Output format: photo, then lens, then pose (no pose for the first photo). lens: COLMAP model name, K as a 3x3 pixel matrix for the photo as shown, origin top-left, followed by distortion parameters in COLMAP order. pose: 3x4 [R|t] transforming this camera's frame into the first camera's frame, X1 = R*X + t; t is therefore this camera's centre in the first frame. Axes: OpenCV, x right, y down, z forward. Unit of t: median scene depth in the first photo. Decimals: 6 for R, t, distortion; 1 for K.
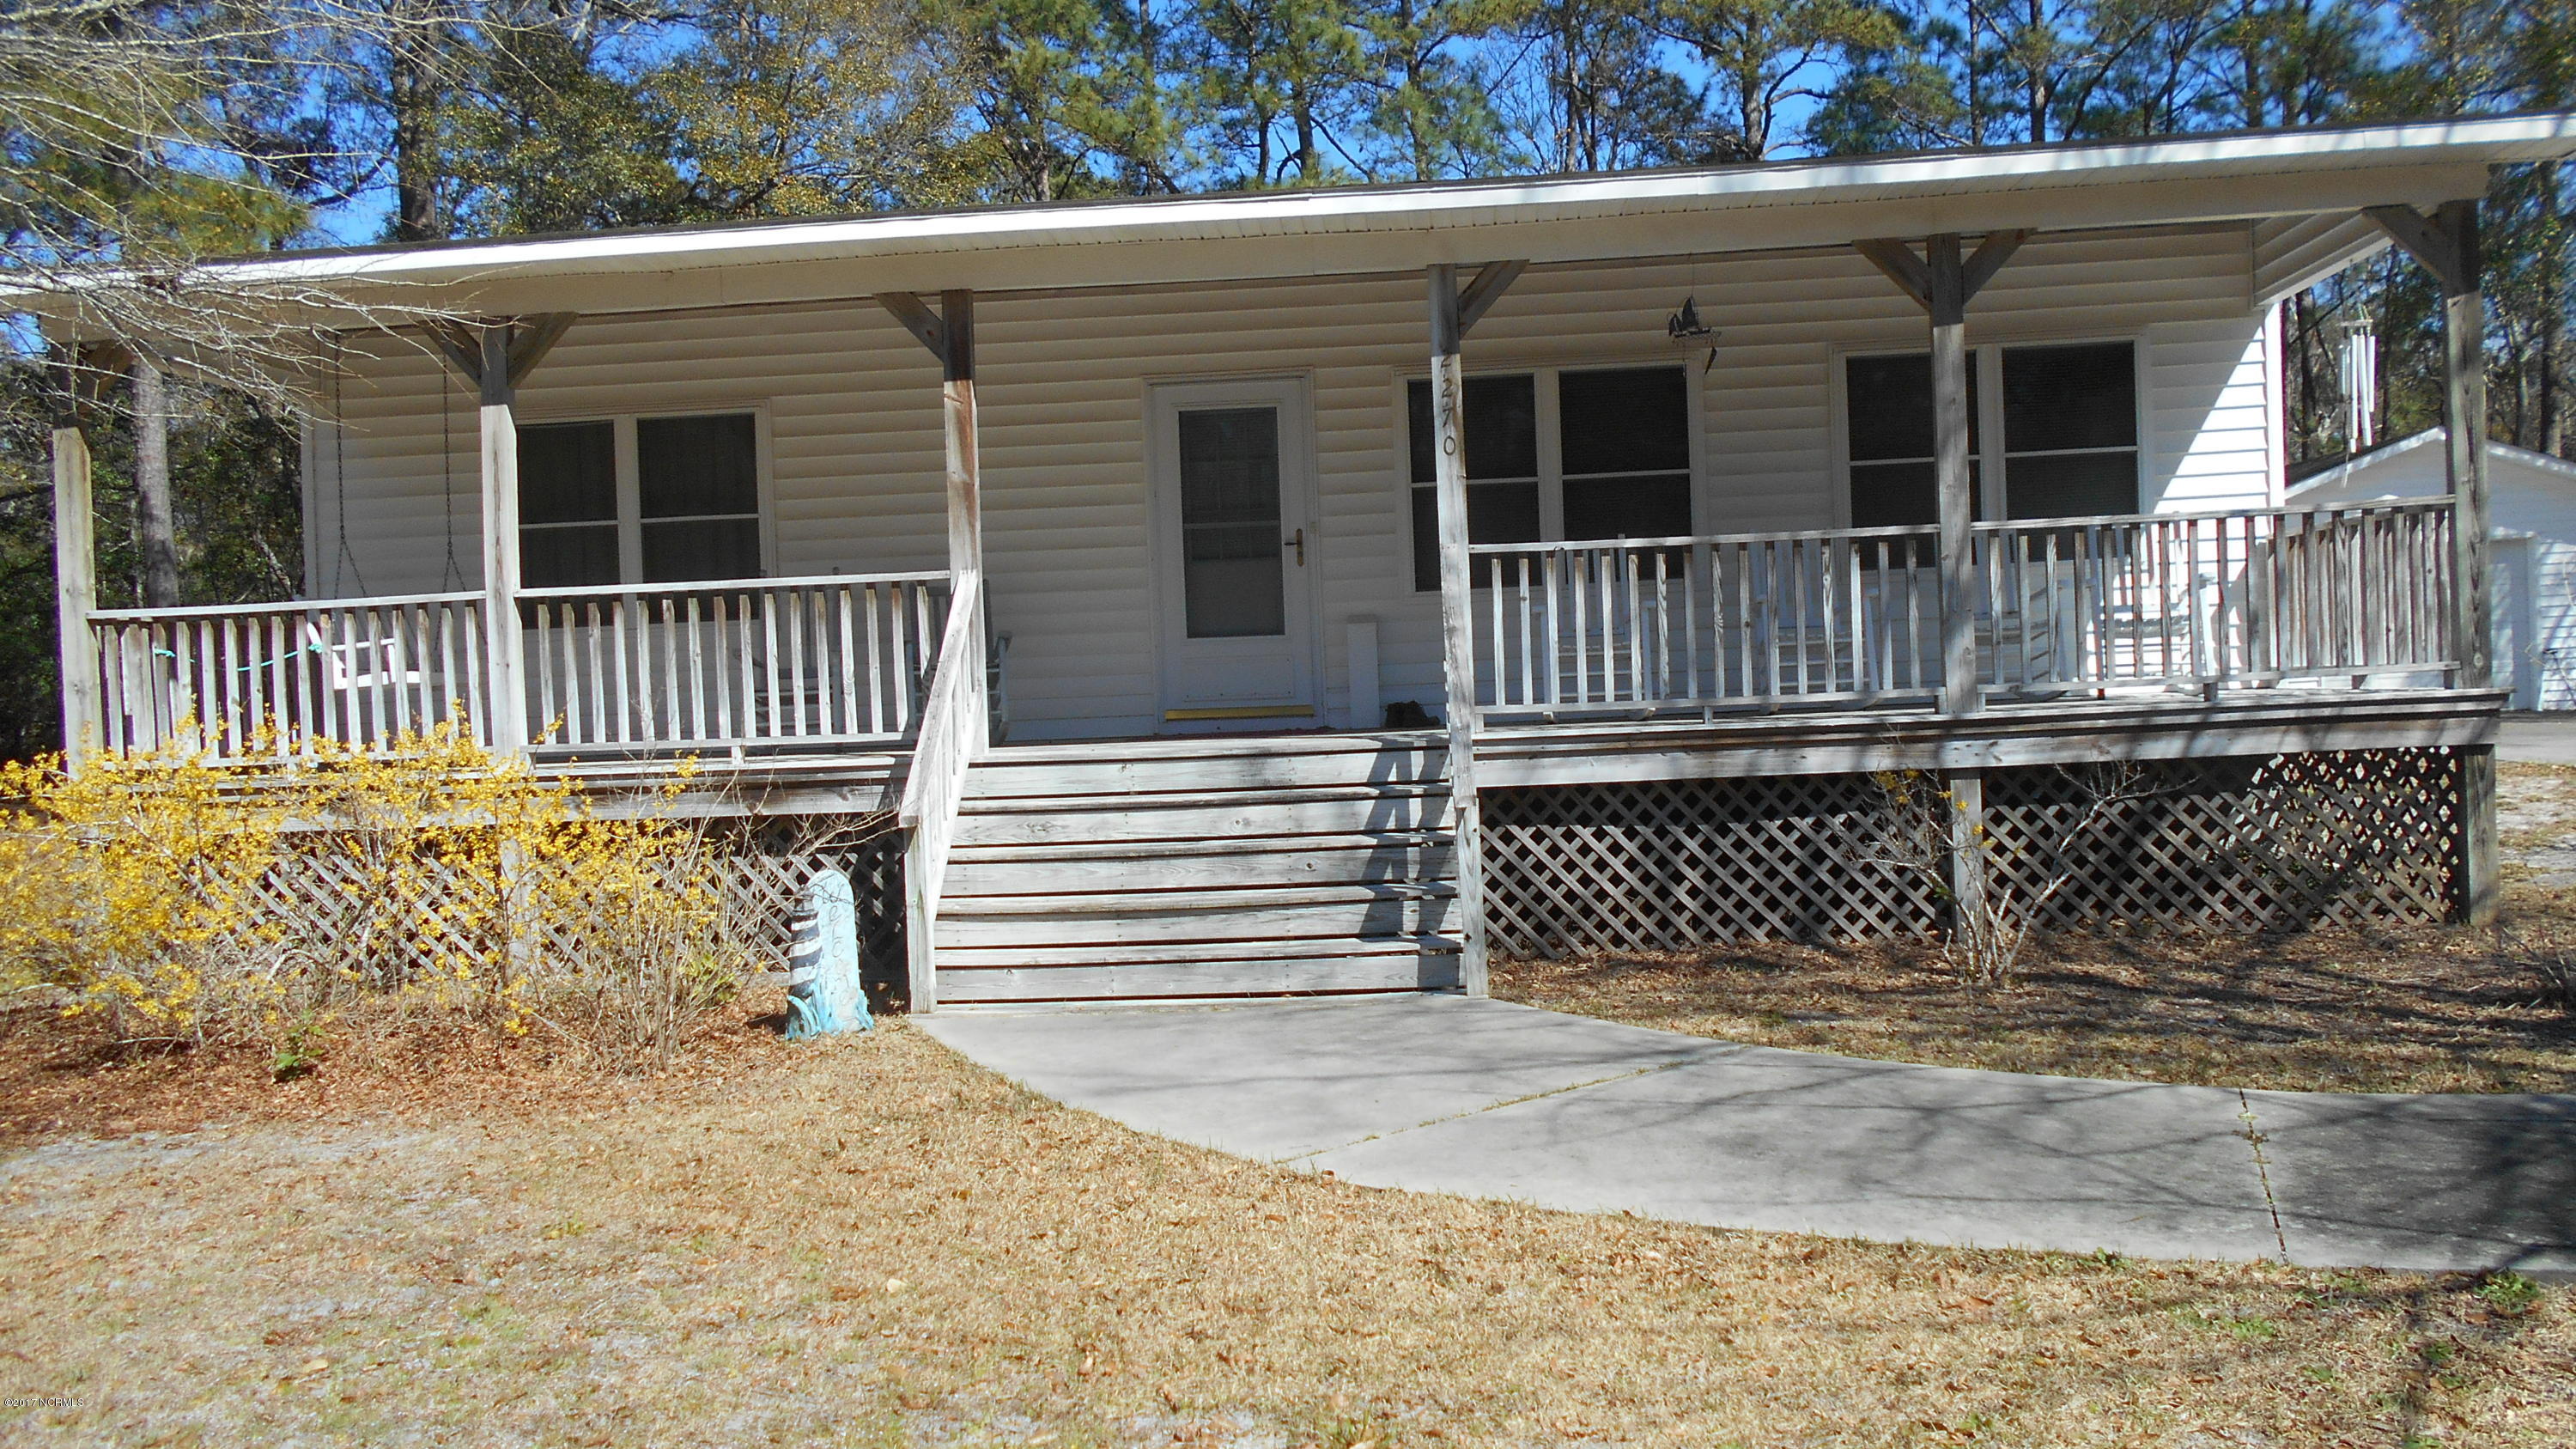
lens RADIAL K [[1954.6, 0, 1288.0], [0, 1954.6, 724.5], [0, 0, 1]] dist [0.001854, 0.000483]
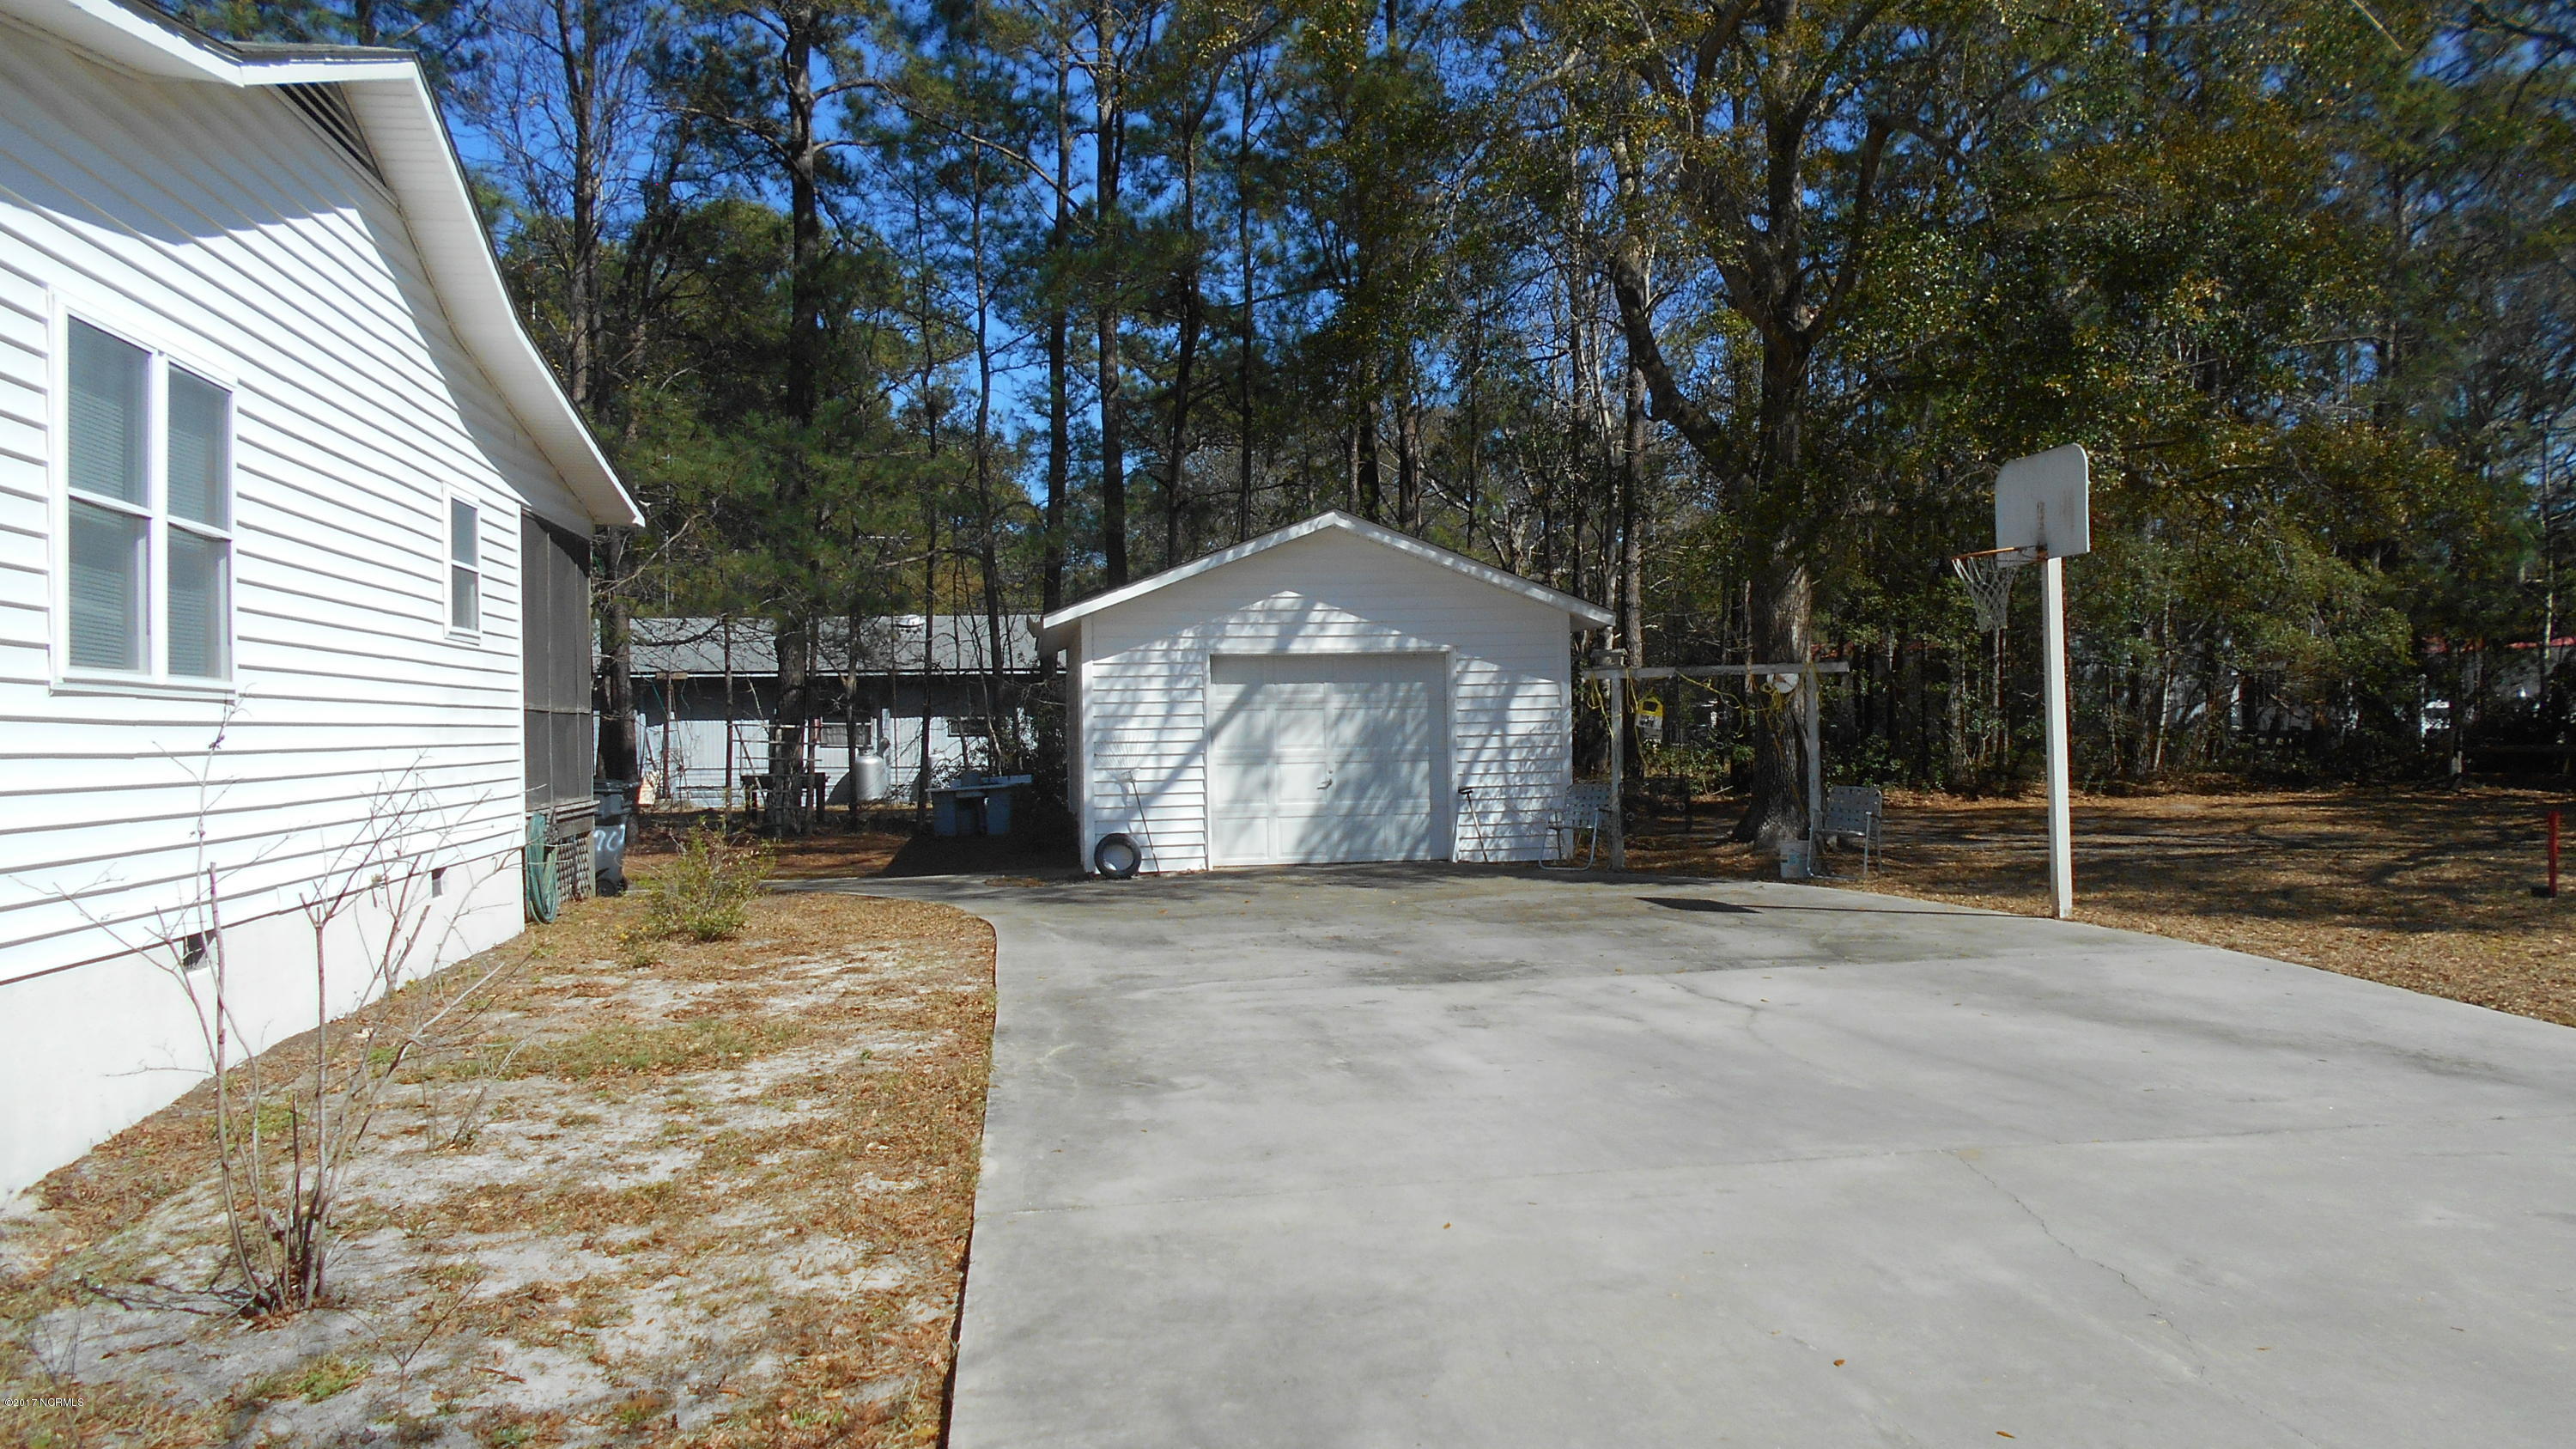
lens RADIAL K [[1971.2, 0, 1288.0], [0, 1971.2, 724.5], [0, 0, 1]] dist [-0.045209, -0.004306]
pose [[0.967451, 0.034601, 0.250682, 0.692108], [-0.025414, 0.998885, -0.039794, -0.057631], [-0.251779, 0.032128, 0.967251, 0.403034]]
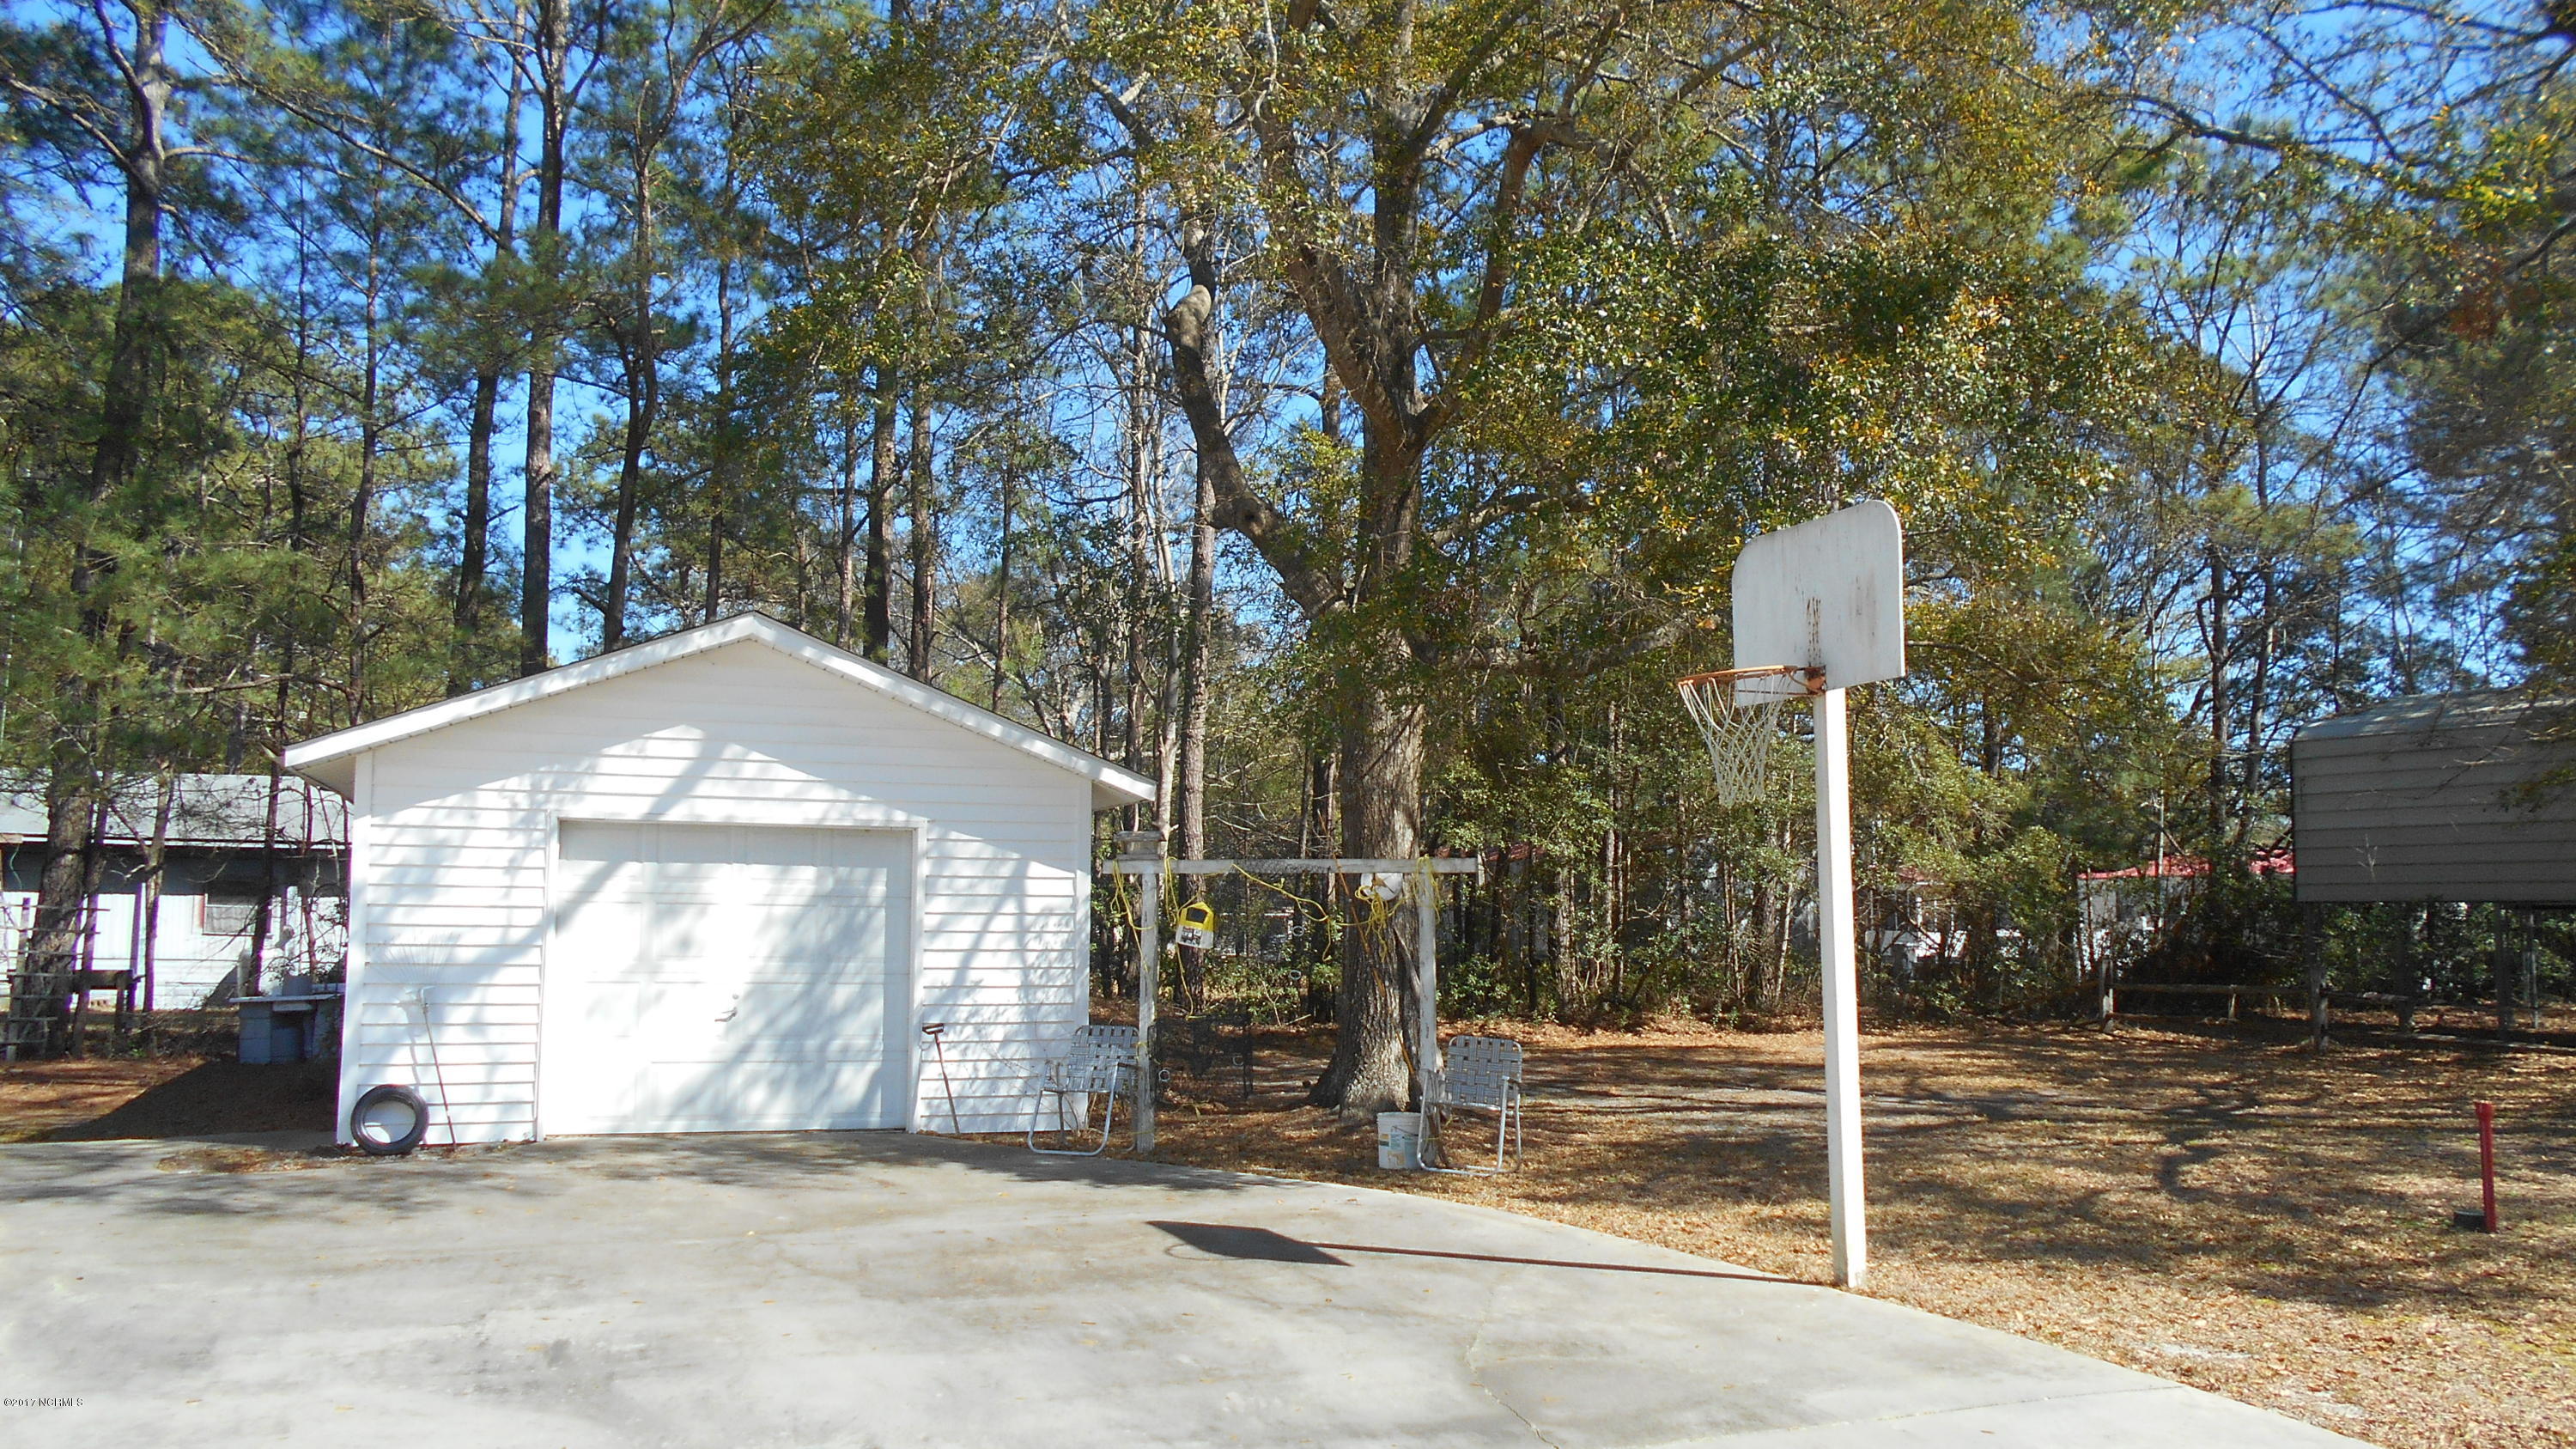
lens RADIAL K [[1971.2, 0, 1288.0], [0, 1971.2, 724.5], [0, 0, 1]] dist [-0.045209, -0.004306]
pose [[0.891189, 0.103157, 0.441748, 0.902076], [-0.040904, 0.988108, -0.148222, -0.083638], [-0.451785, 0.114024, 0.884810, 0.819440]]
